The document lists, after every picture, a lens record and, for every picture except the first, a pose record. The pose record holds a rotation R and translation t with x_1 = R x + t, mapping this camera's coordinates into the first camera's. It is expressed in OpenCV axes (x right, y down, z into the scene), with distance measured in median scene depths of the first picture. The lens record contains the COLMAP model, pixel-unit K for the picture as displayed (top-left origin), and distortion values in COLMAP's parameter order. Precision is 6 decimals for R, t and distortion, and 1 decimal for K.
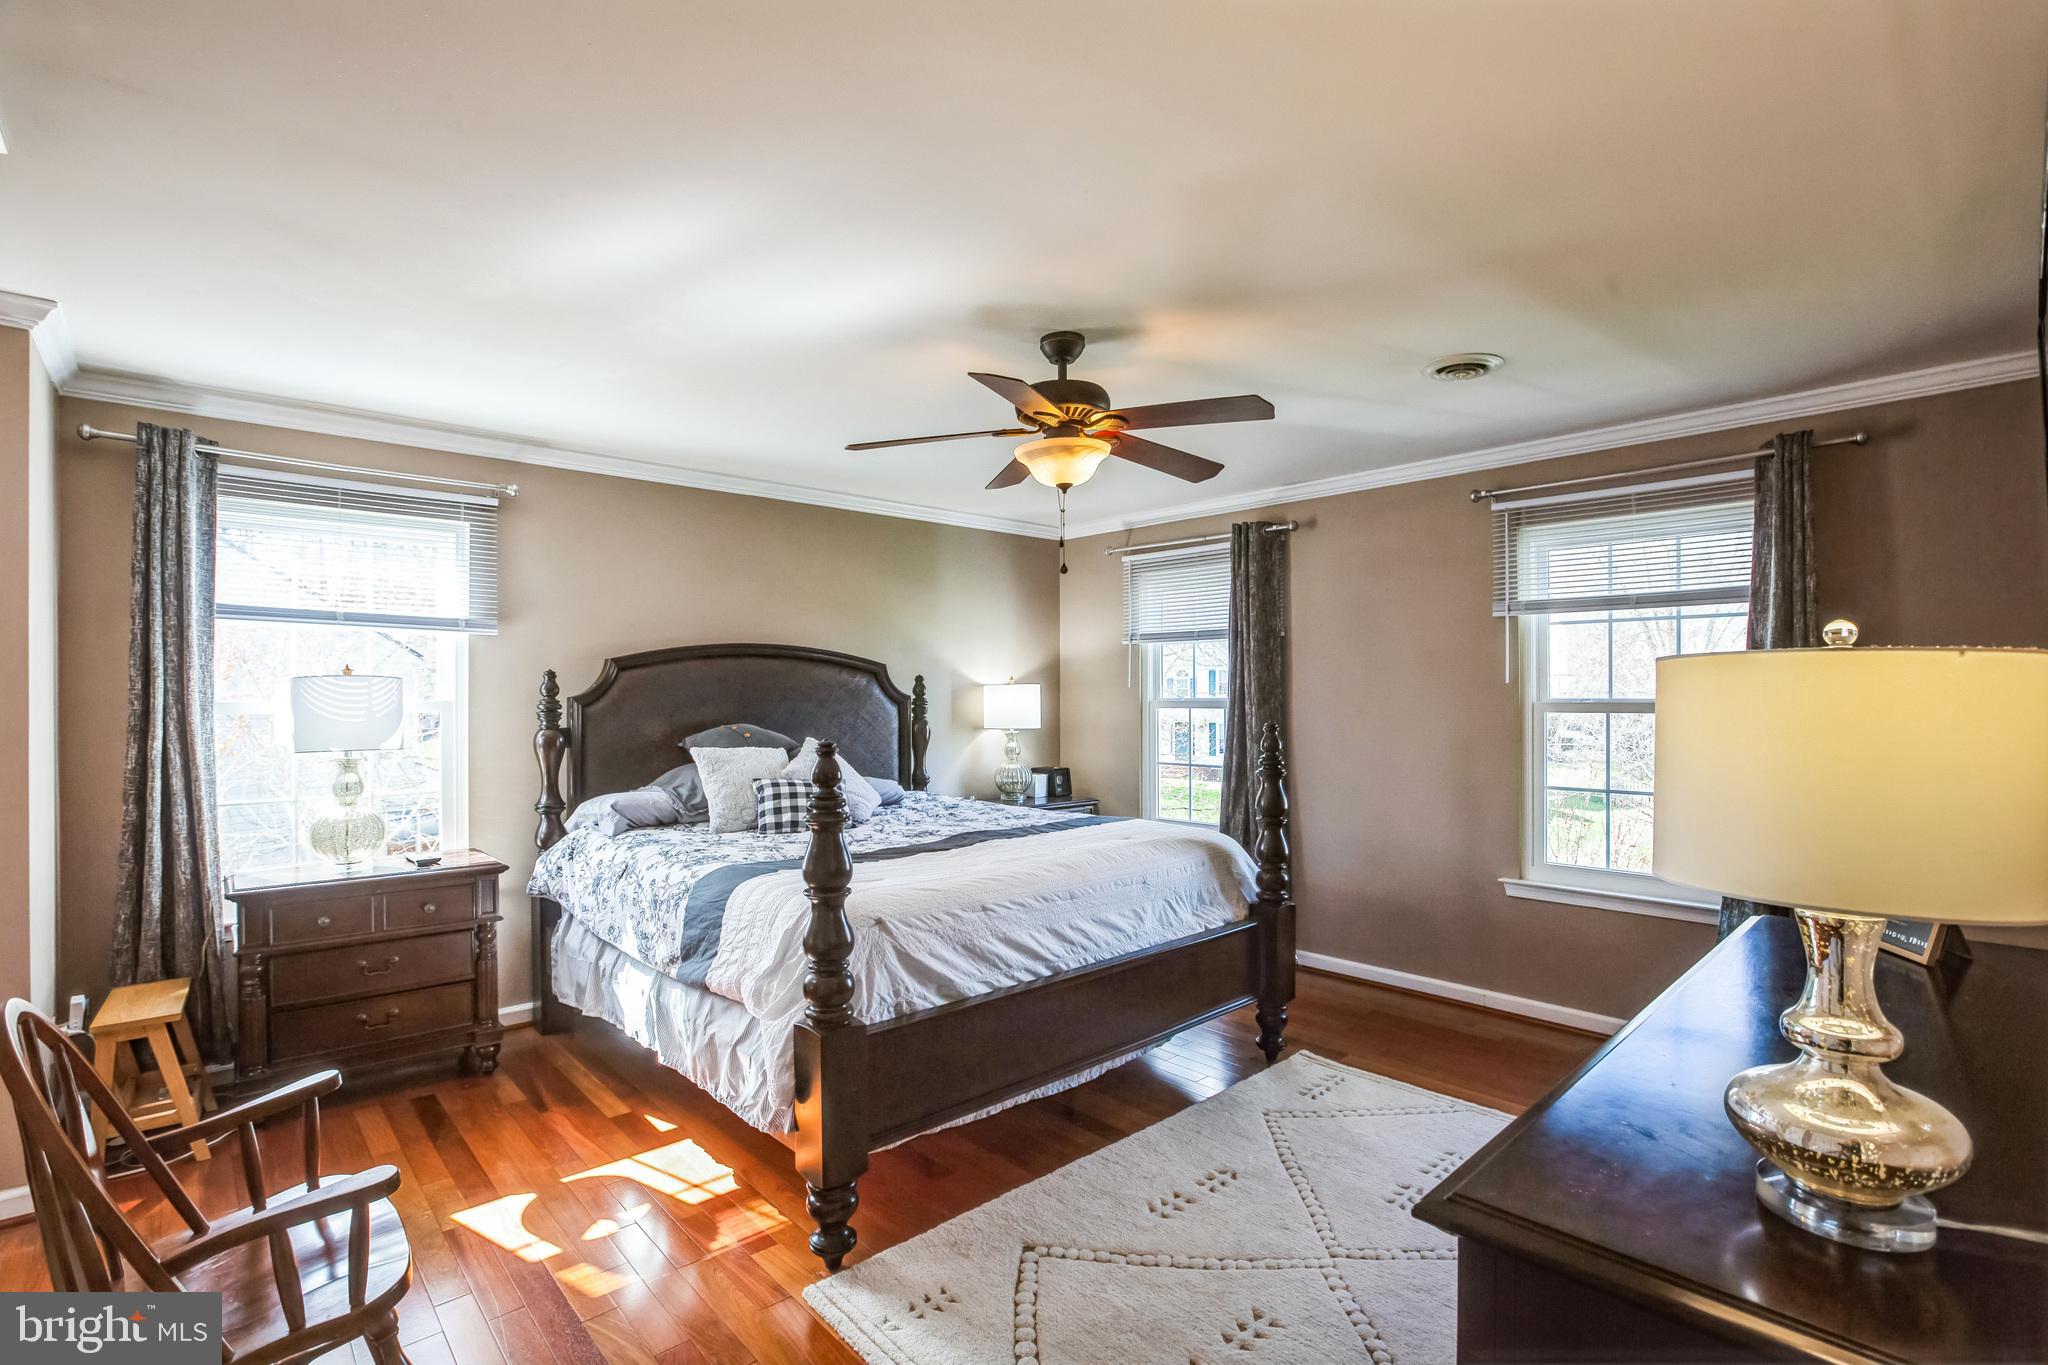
lens RADIAL K [[931.3, 0, 1022.4], [0, 931.3, 685.8], [0, 0, 1]] dist [-0.035720, 0.000535]
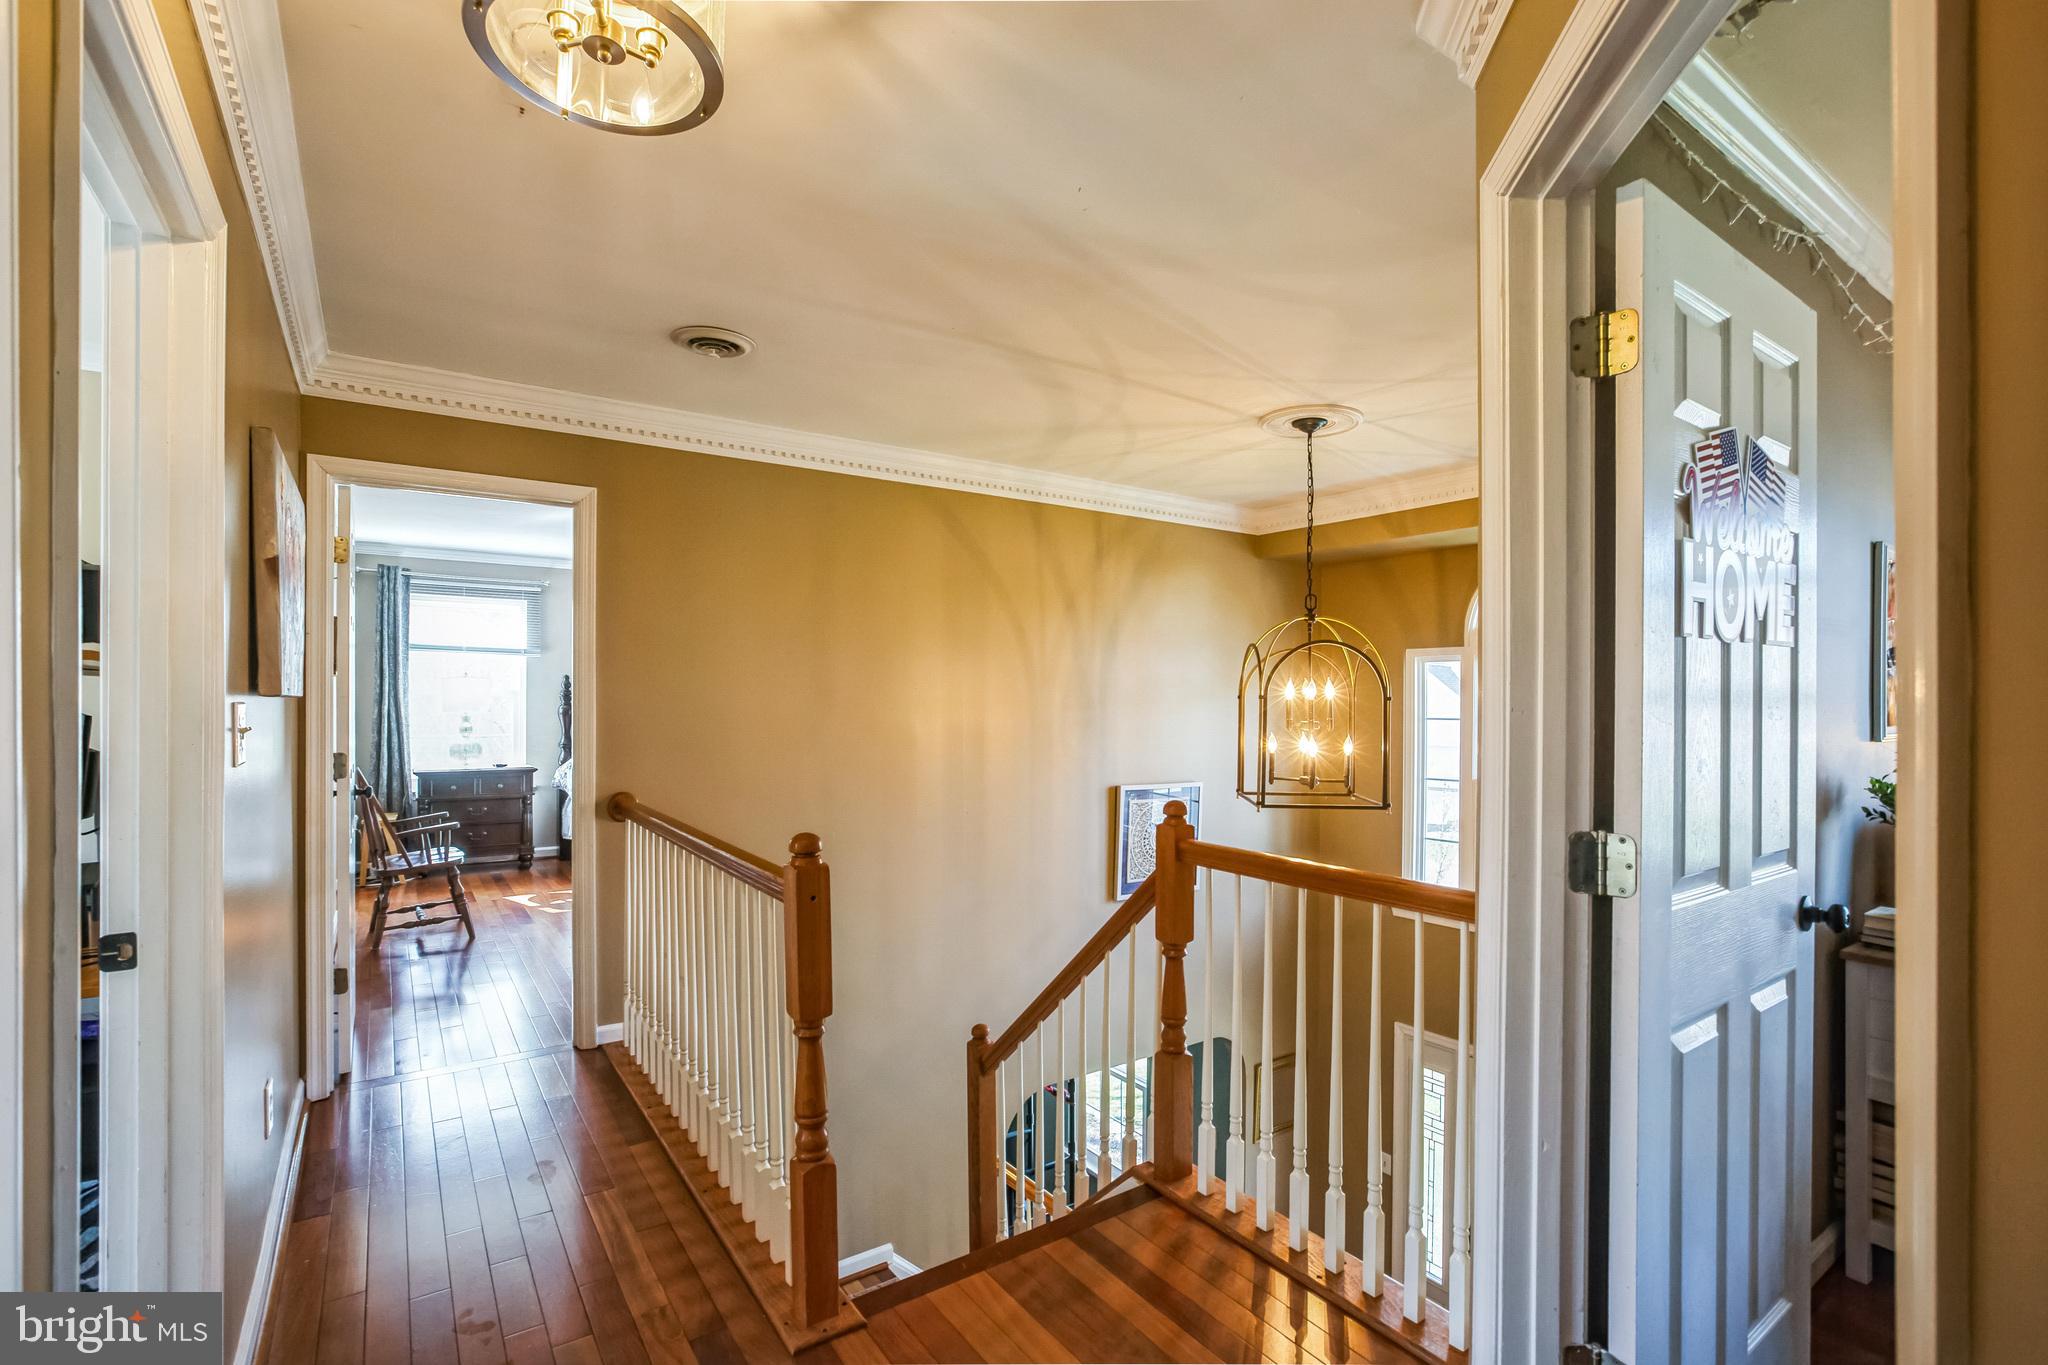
lens RADIAL K [[931.3, 0, 1016.5], [0, 931.3, 693.0], [0, 0, 1]] dist [-0.035720, 0.000535]
pose [[0.992394, 0.007432, -0.122879, 0.805374], [-0.006794, 0.999961, 0.005612, 0.004615], [0.122915, -0.004735, 0.992406, -0.980918]]
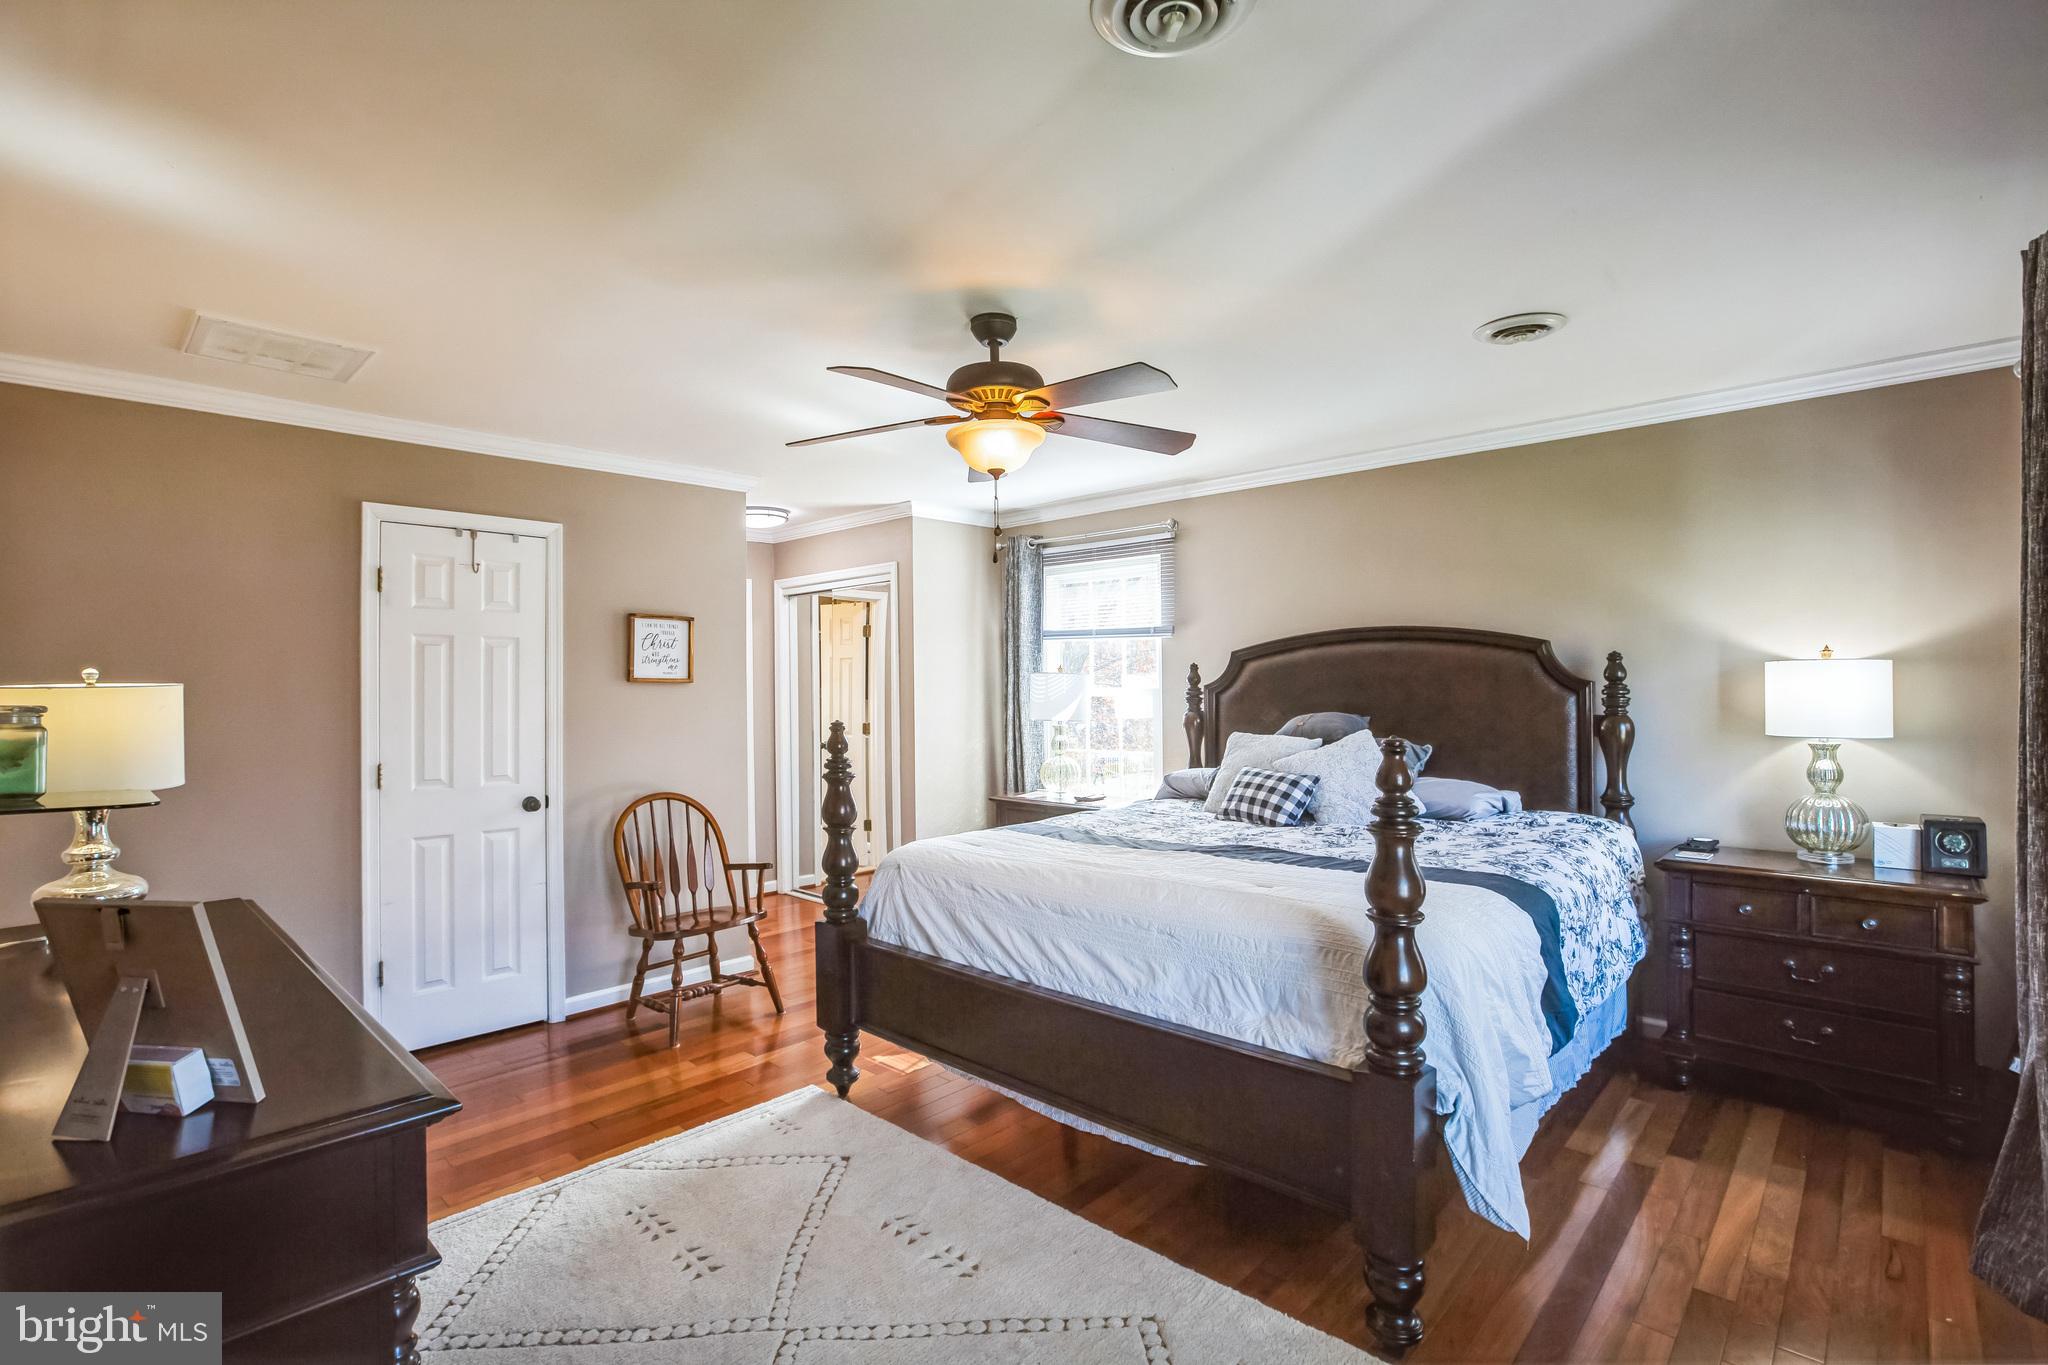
lens RADIAL K [[931.3, 0, 1015.2], [0, 931.3, 687.2], [0, 0, 1]] dist [-0.035720, 0.000535]
pose [[0.089091, 0.001778, -0.996022, 0.826758], [0.019760, 0.999798, 0.003552, 0.006506], [0.995827, -0.019997, 0.089038, 0.775801]]
